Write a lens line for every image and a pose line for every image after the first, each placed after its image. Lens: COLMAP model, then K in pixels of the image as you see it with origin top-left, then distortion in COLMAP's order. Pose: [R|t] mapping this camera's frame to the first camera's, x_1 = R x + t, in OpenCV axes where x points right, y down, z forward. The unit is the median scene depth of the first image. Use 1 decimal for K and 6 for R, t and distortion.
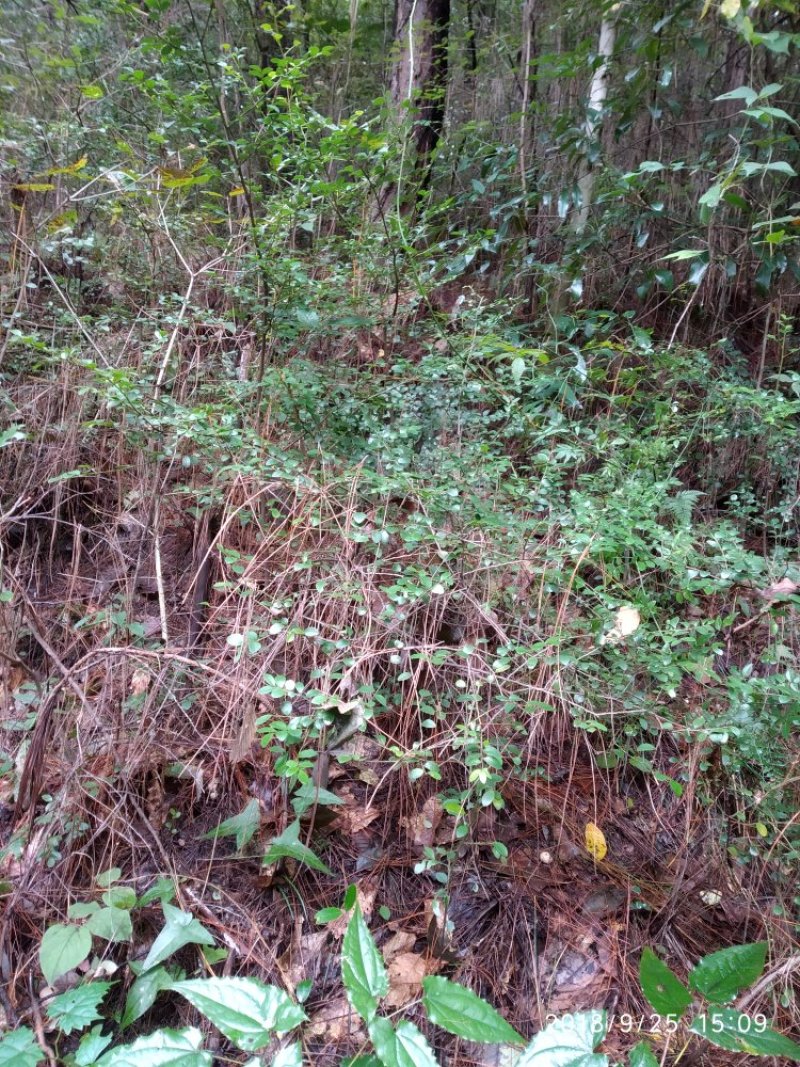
lens RADIAL K [[838.8, 0, 400.0], [0, 838.8, 533.5], [0, 0, 1]] dist [0.047861, -0.074849]
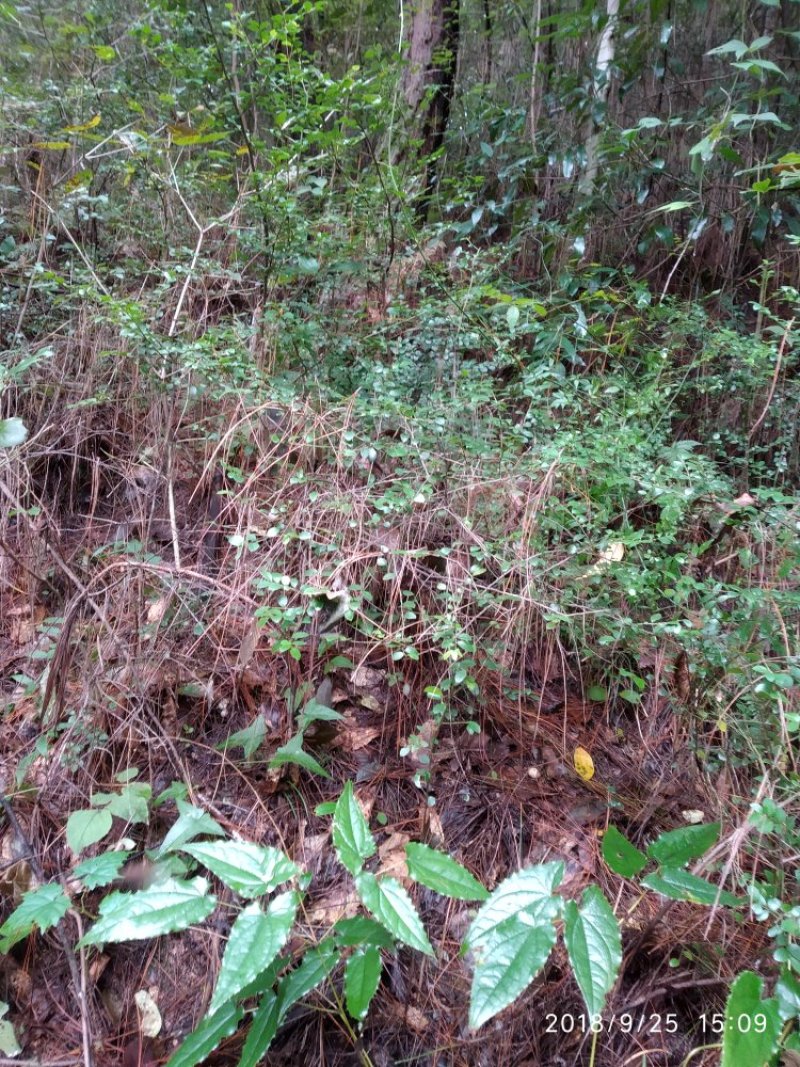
lens RADIAL K [[851.7, 0, 400.0], [0, 851.7, 533.5], [0, 0, 1]] dist [0.039612, -0.051647]
pose [[0.999716, -0.001799, -0.023751, 0.030373], [0.002305, 0.999771, 0.021274, 0.058720], [0.023708, -0.021323, 0.999492, -0.080152]]
